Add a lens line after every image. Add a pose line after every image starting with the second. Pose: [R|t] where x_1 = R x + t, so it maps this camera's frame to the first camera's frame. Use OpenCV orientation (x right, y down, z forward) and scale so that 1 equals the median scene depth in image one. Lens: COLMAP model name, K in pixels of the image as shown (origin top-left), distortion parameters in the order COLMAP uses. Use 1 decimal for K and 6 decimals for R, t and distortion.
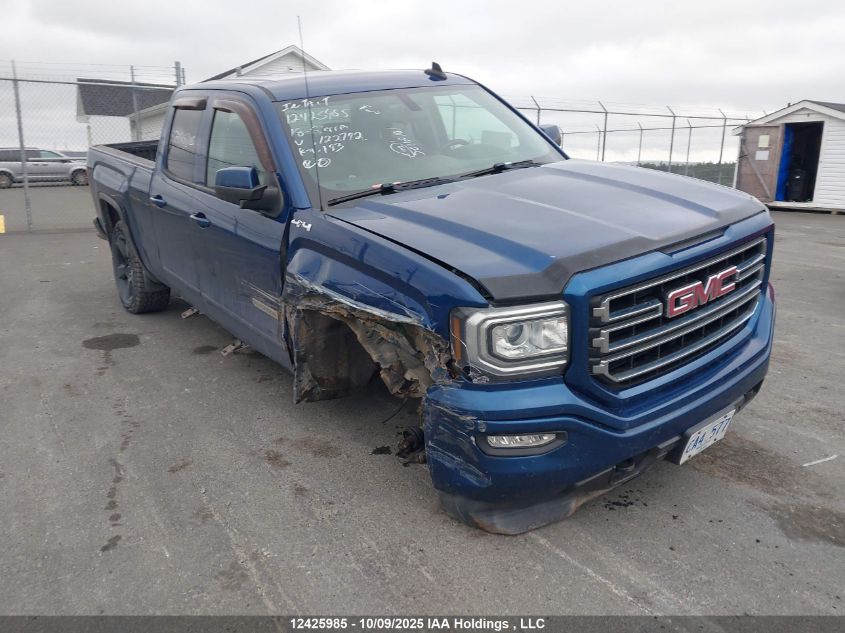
lens RADIAL K [[699.4, 0, 422.5], [0, 699.4, 316.5], [0, 0, 1]] dist [0.020946, -0.002434]
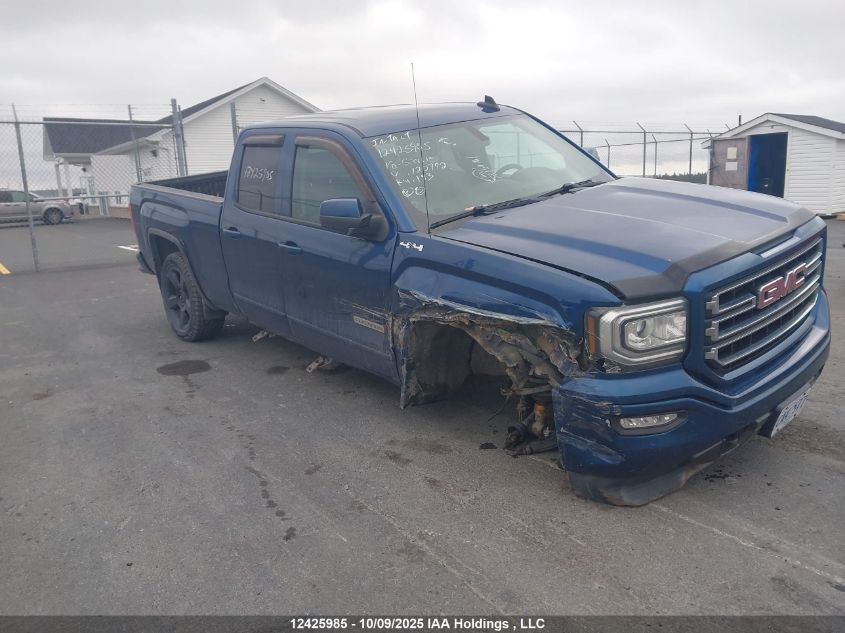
lens RADIAL K [[709.9, 0, 401.4], [0, 709.9, 316.1], [0, 0, 1]] dist [0.088922, -0.154529]
pose [[0.997567, -0.050598, 0.047952, -0.258213], [0.052314, 0.998008, -0.035246, 0.021144], [-0.046073, 0.037668, 0.998228, -0.139130]]
